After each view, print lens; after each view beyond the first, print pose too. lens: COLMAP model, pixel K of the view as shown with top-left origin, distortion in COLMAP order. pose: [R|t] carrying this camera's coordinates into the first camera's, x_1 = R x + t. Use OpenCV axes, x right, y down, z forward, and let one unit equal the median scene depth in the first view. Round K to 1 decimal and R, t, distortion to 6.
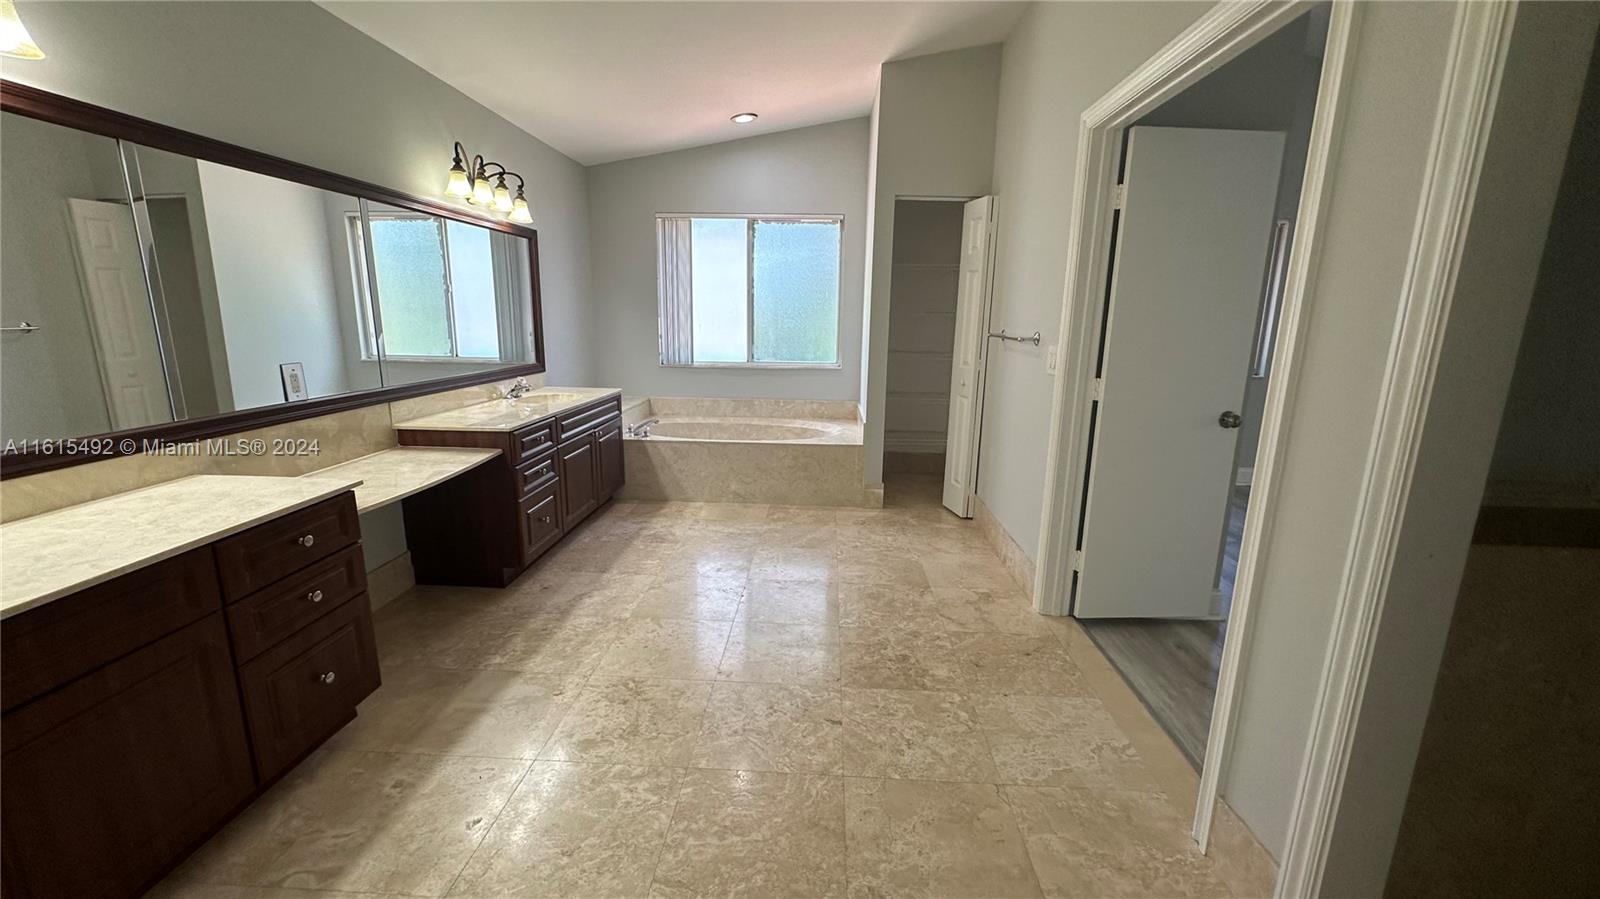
lens RADIAL K [[638.6, 0, 799.9], [0, 638.6, 450.9], [0, 0, 1]] dist [0.000274, 0.000807]
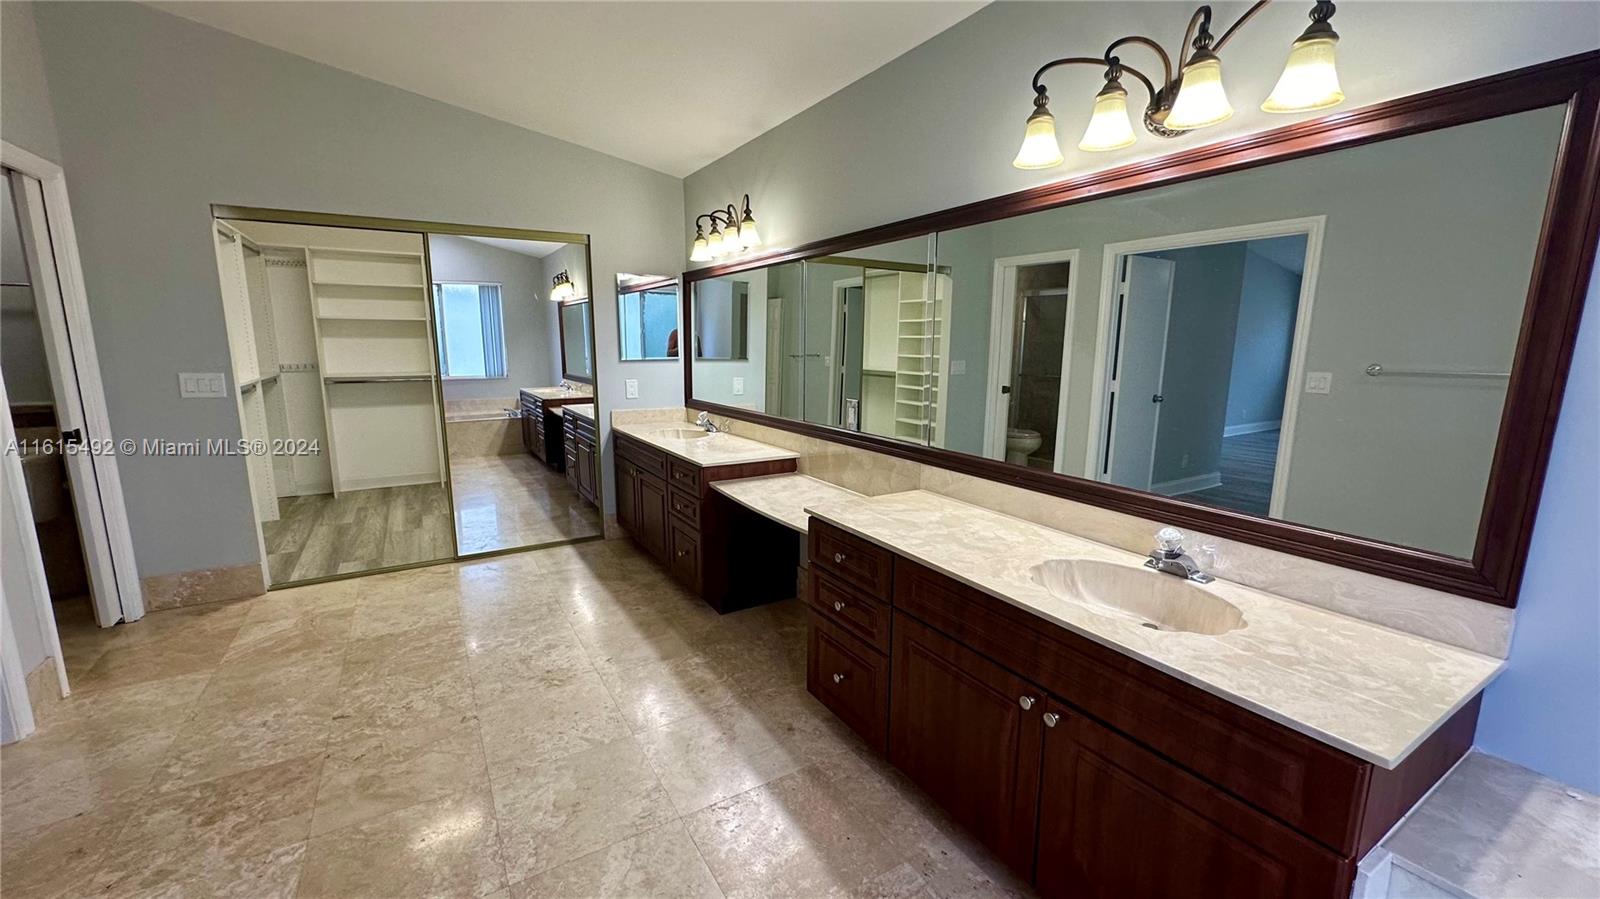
lens RADIAL K [[638.6, 0, 792.3], [0, 638.6, 450.1], [0, 0, 1]] dist [0.000274, 0.000807]
pose [[-0.834419, 0.076853, -0.545746, -0.020137], [-0.130998, 0.934194, 0.331846, -0.311950], [0.535336, 0.348390, -0.769441, 1.366137]]
